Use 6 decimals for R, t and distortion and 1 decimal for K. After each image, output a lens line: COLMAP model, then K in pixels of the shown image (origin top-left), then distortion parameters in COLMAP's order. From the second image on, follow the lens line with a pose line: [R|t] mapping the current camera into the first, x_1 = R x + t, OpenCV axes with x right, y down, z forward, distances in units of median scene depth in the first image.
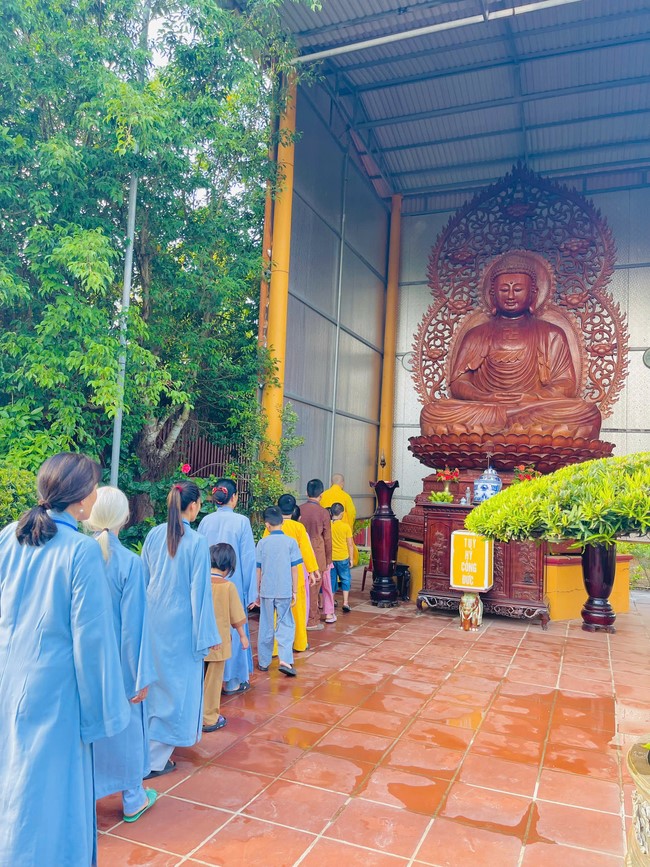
lens RADIAL K [[666.8, 0, 325.0], [0, 666.8, 433.5], [0, 0, 1]] dist [0.055203, -0.056233]
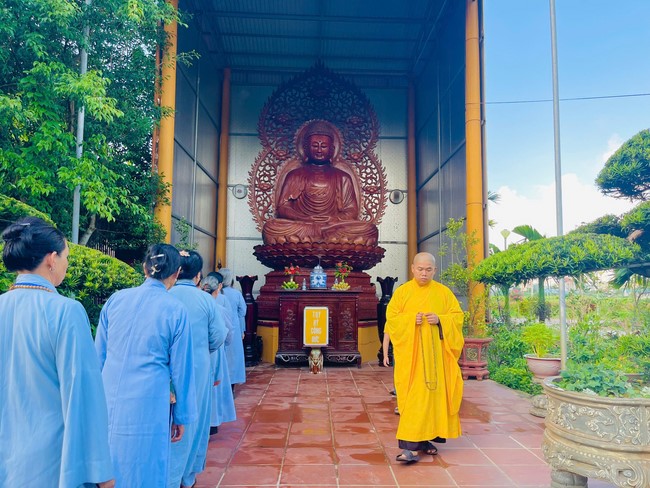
lens RADIAL K [[499.9, 0, 338.2], [0, 499.9, 245.5], [0, 0, 1]] dist [0.055203, -0.056233]
pose [[0.910491, 0.003449, 0.413515, -0.136645], [-0.000626, 0.999976, -0.006962, 0.012105], [-0.413529, 0.006080, 0.910471, -0.021169]]
